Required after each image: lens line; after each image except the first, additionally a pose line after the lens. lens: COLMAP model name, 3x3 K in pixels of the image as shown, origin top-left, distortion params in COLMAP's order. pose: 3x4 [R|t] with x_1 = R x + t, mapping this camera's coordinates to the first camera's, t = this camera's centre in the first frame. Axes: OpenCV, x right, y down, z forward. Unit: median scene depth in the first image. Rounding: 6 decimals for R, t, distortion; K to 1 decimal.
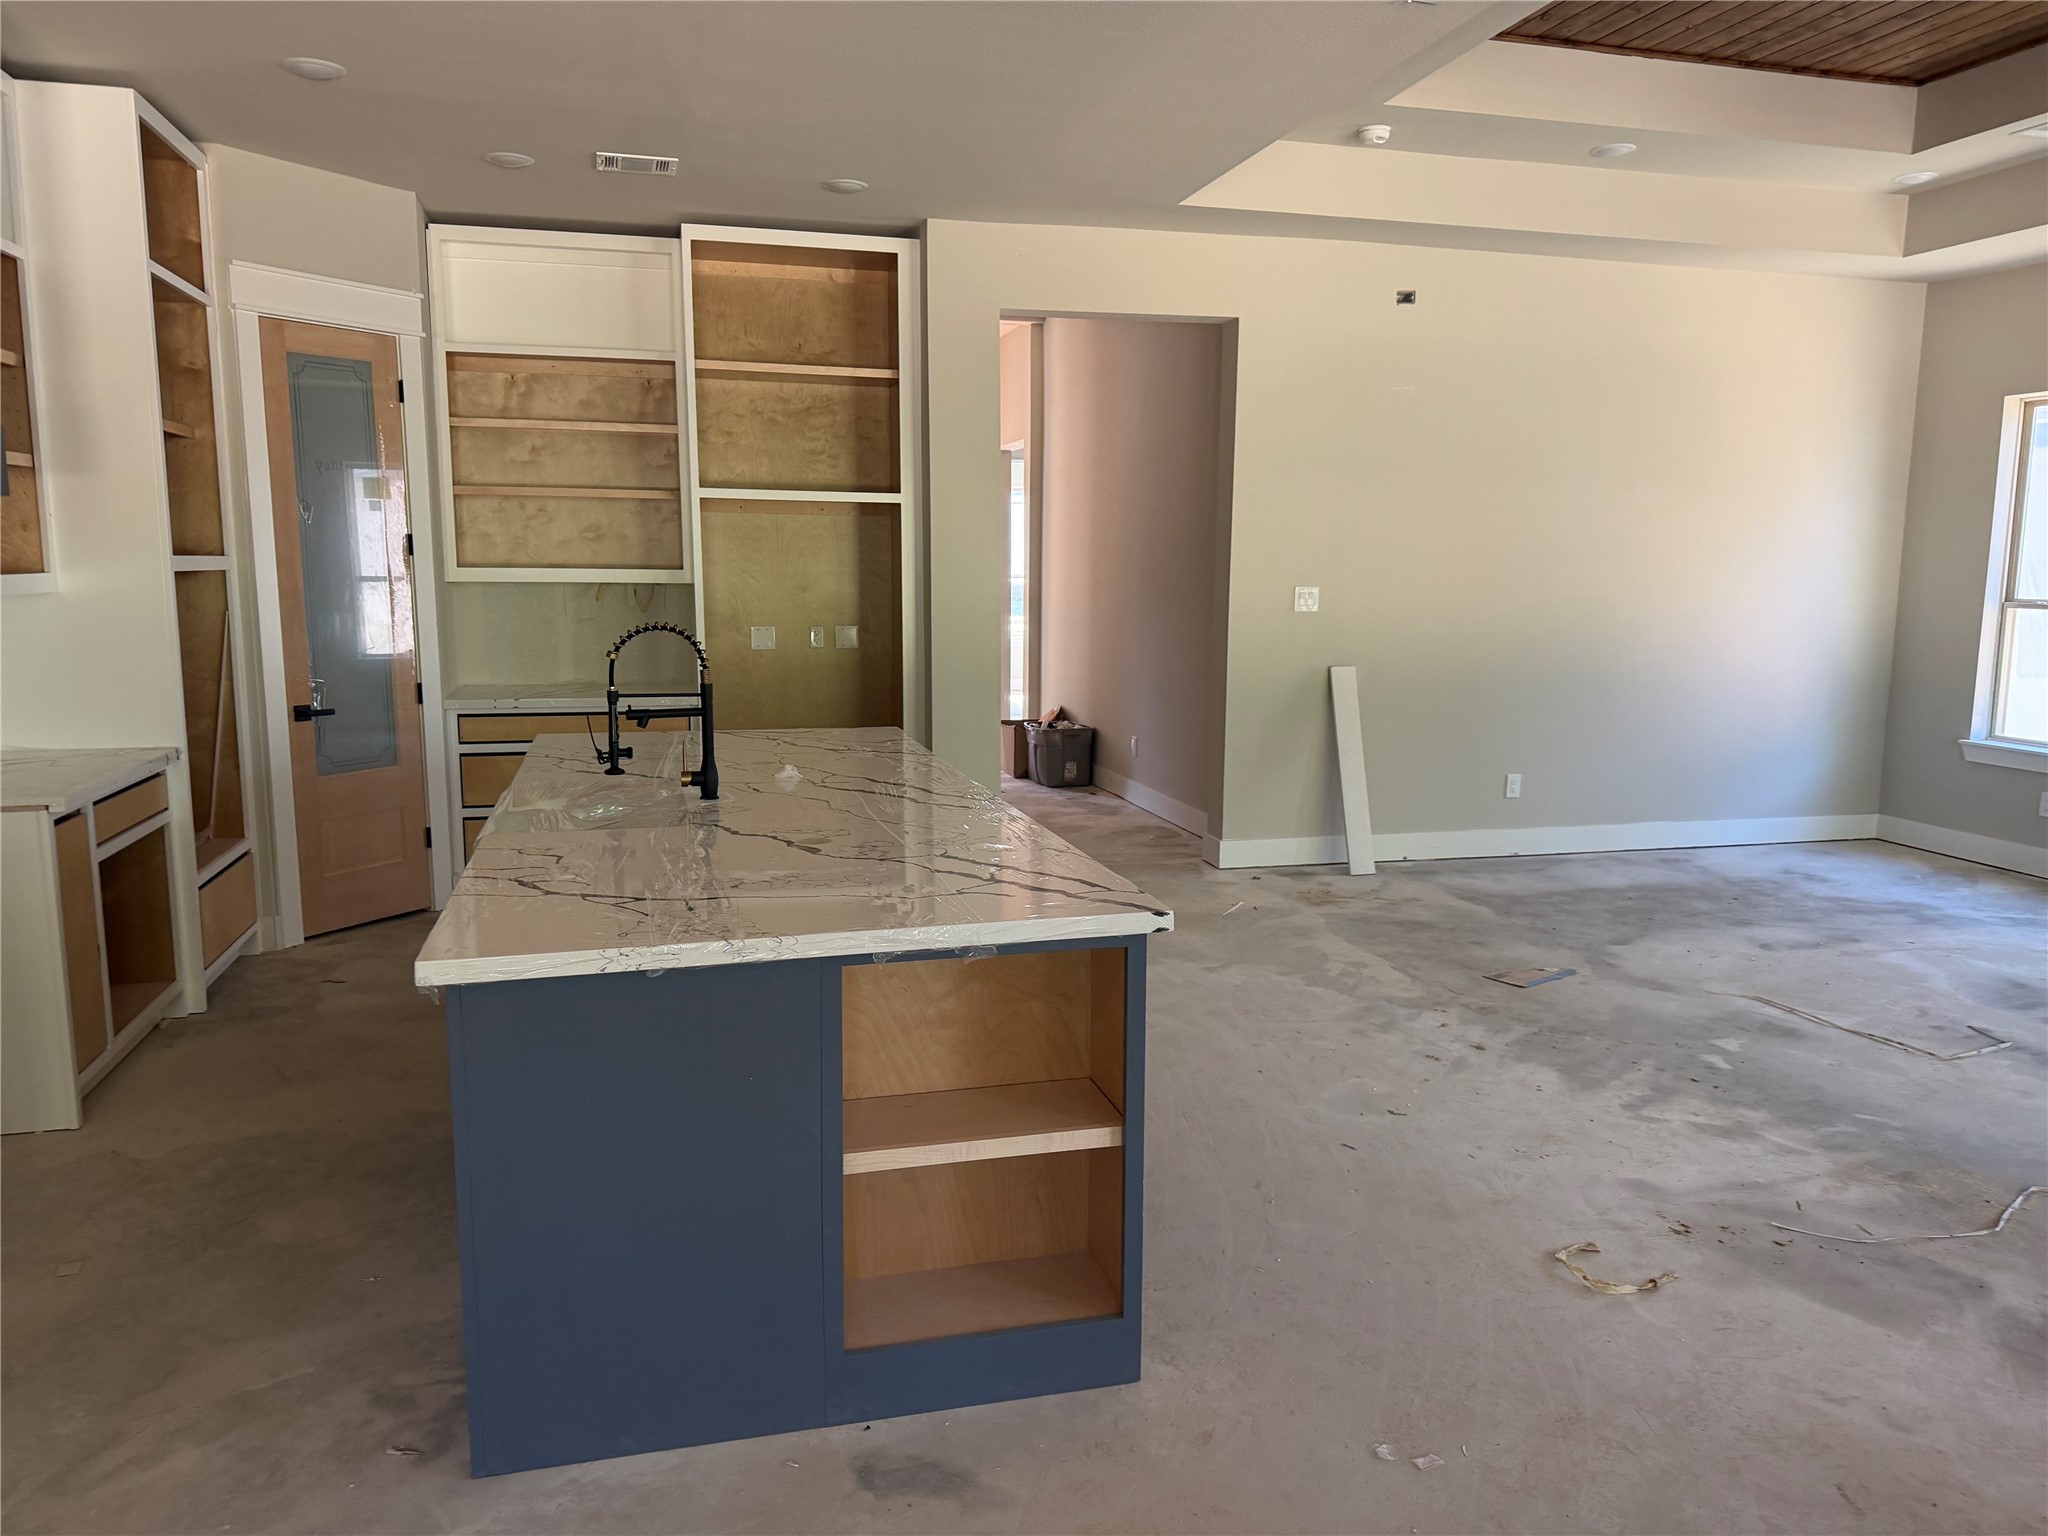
lens RADIAL K [[1422.1, 0, 1026.5], [0, 1422.1, 765.4], [0, 0, 1]] dist [0.108790, -0.149141]
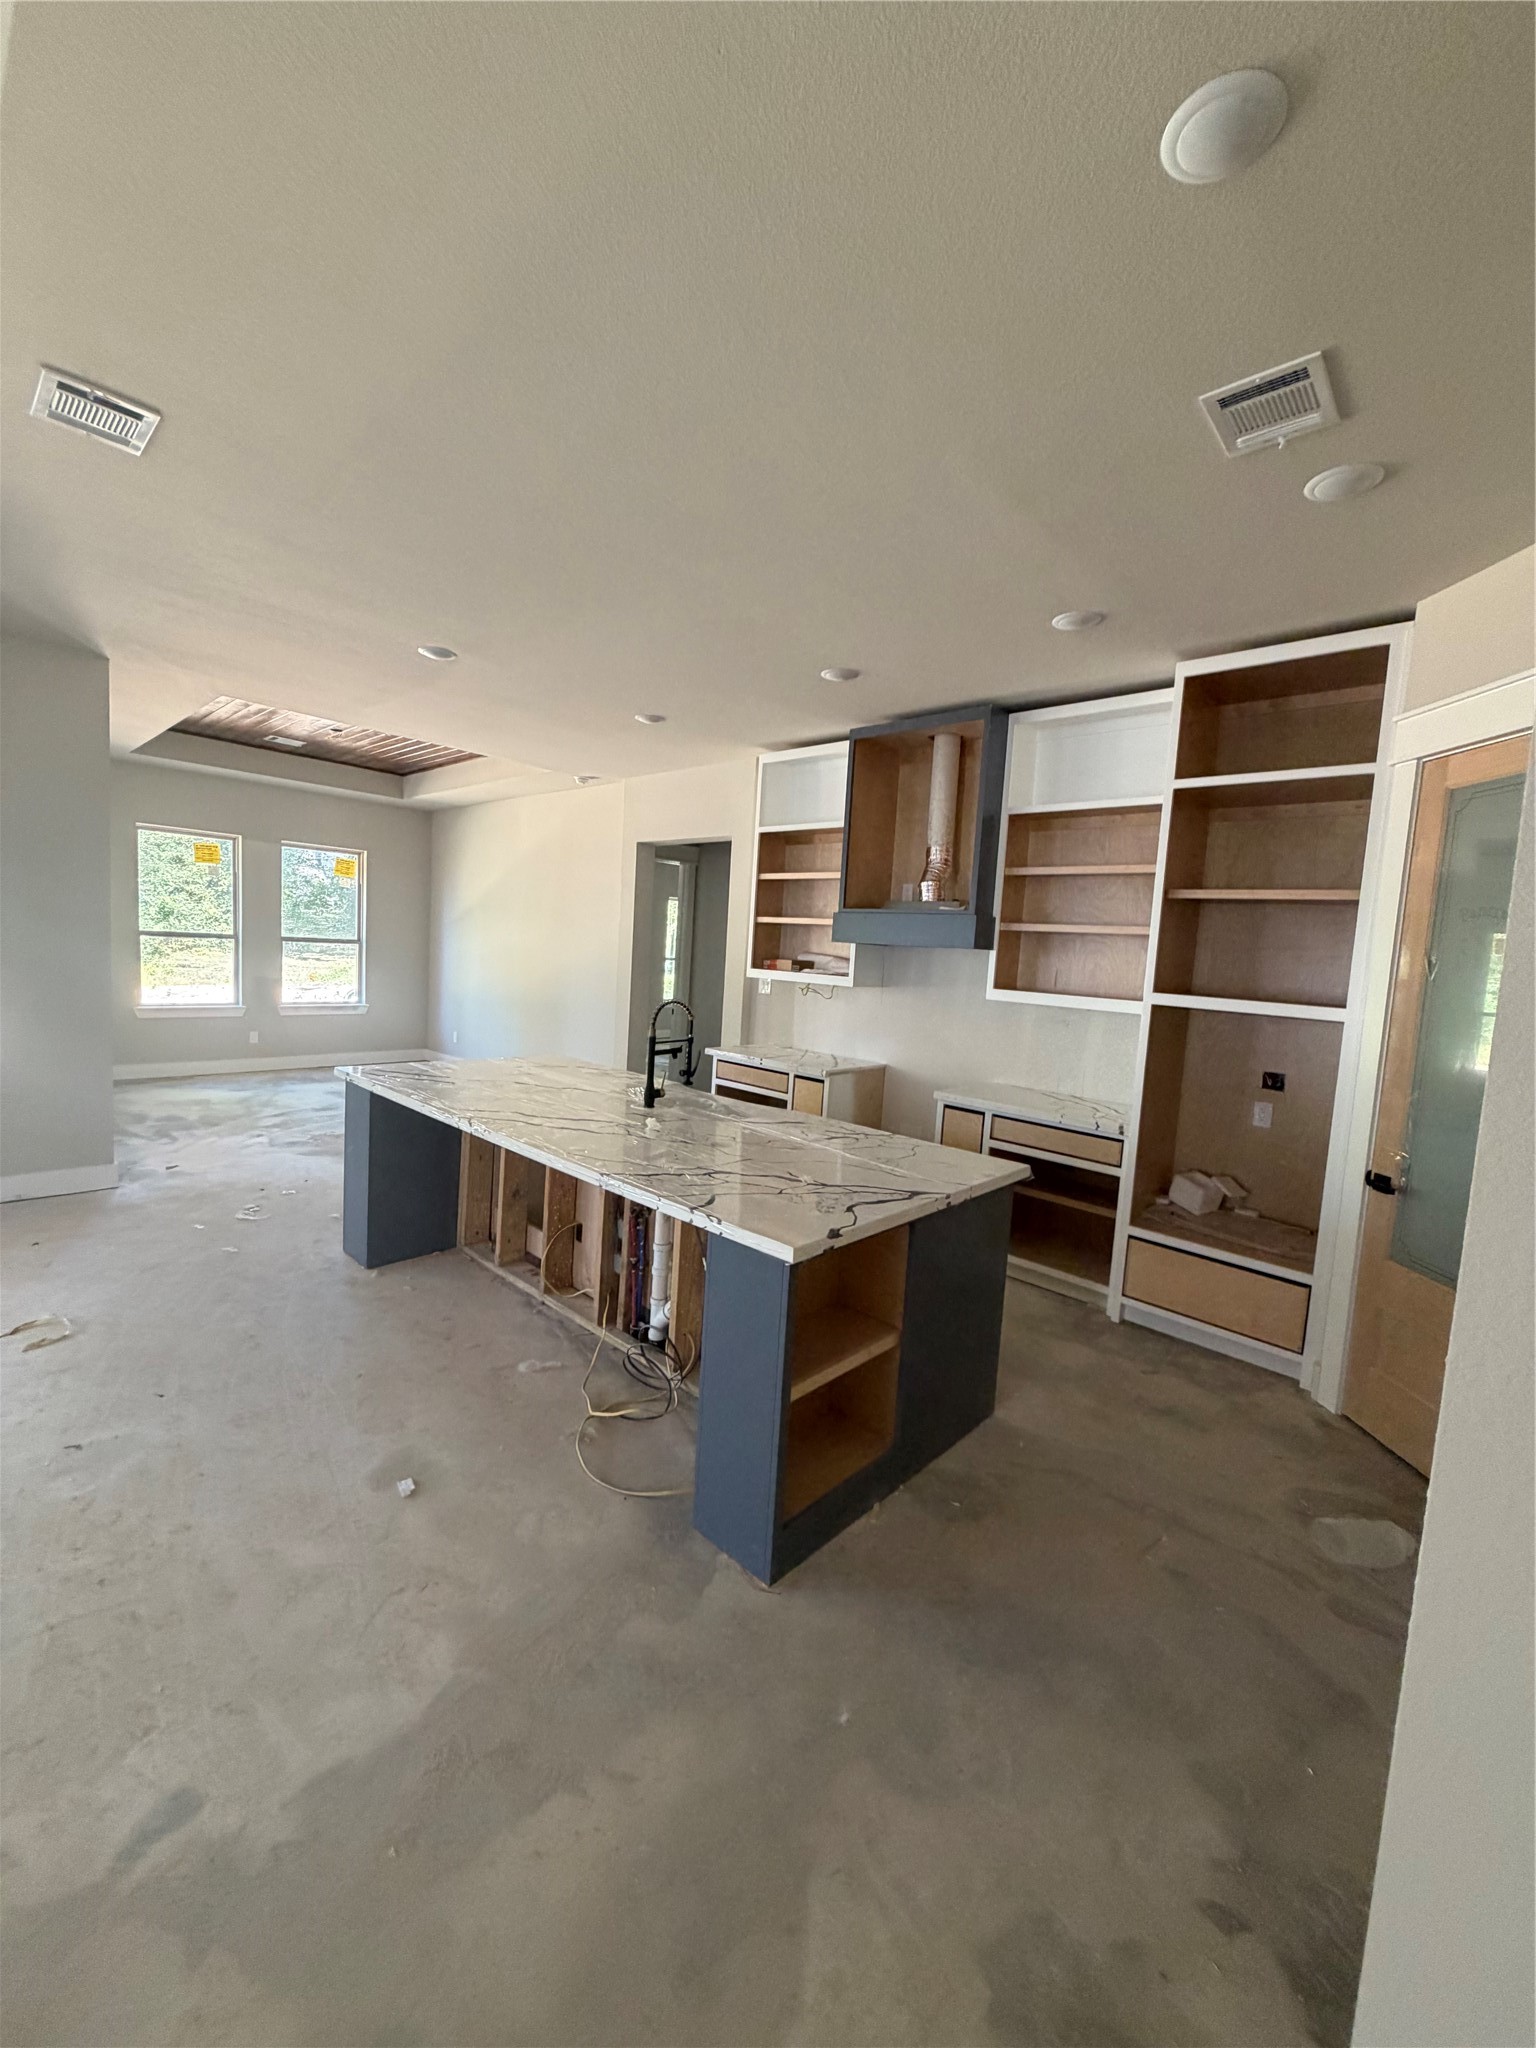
lens RADIAL K [[814.9, 0, 764.9], [0, 814.9, 1018.6], [0, 0, 1]] dist [0.000563, -0.000106]
pose [[-0.847642, -0.012462, -0.530423, 0.111585], [-0.141828, 0.968666, 0.203891, -0.197825], [0.511262, 0.248055, -0.822849, 1.269290]]
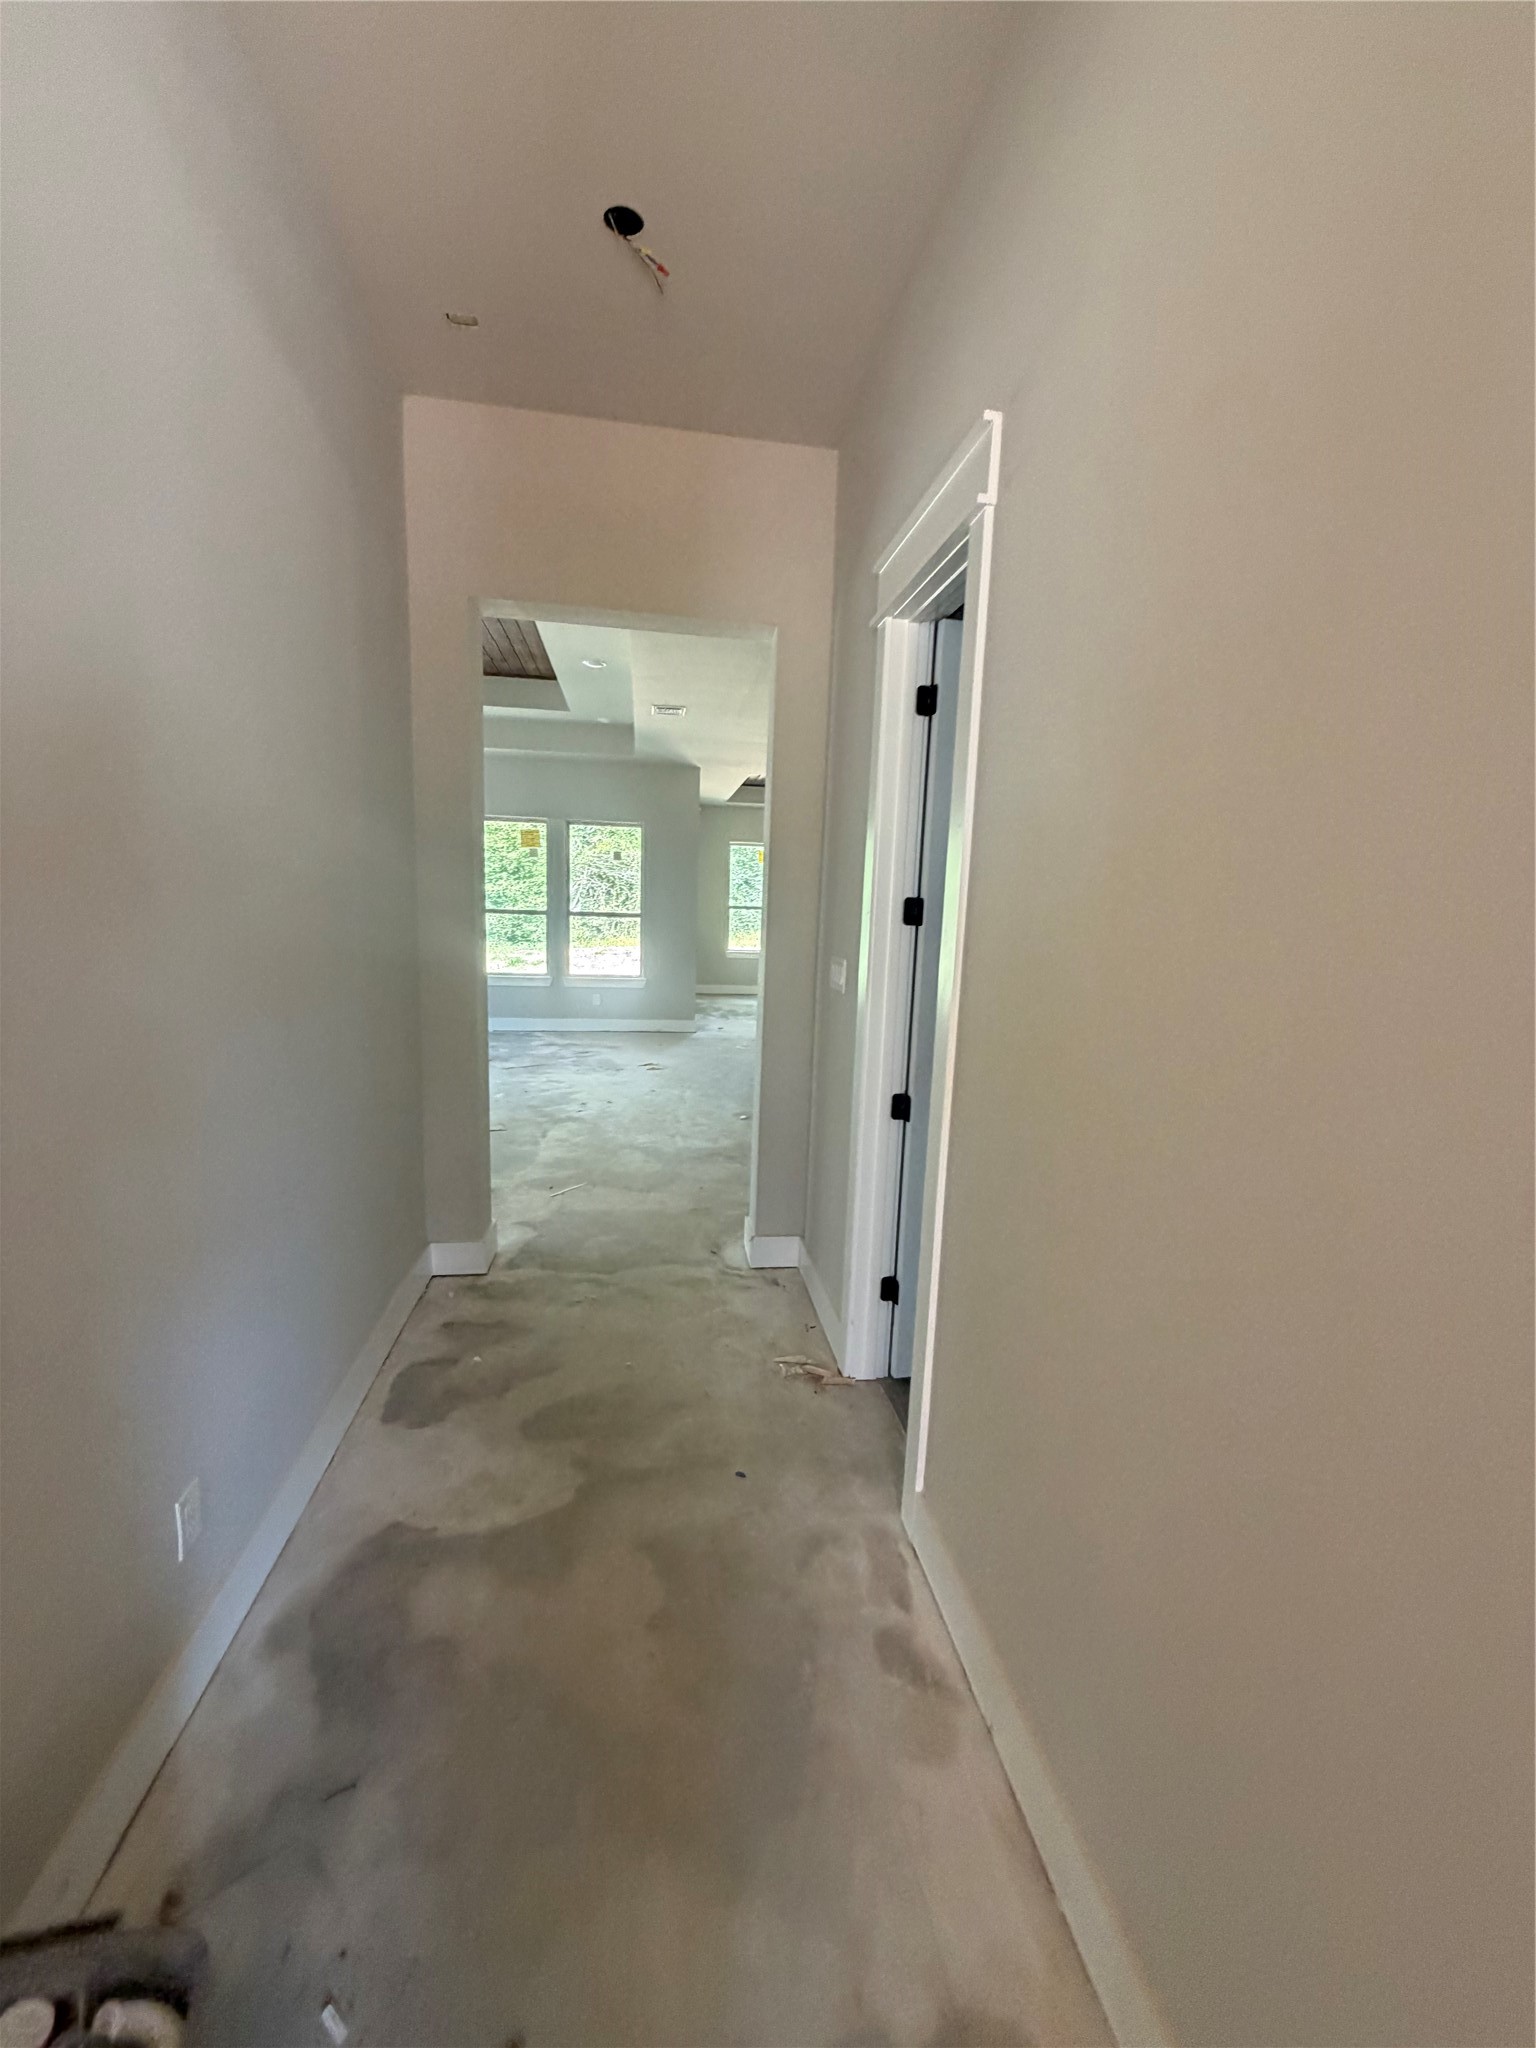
lens RADIAL K [[807.0, 0, 768.0], [0, 807.0, 1024.0], [0, 0, 1]] dist [0.000452, -0.000029]
pose [[-0.992972, -0.060234, 0.101871, -0.099358], [-0.027327, 0.954223, 0.297846, -0.285549], [-0.115148, 0.292969, -0.949163, 1.873781]]
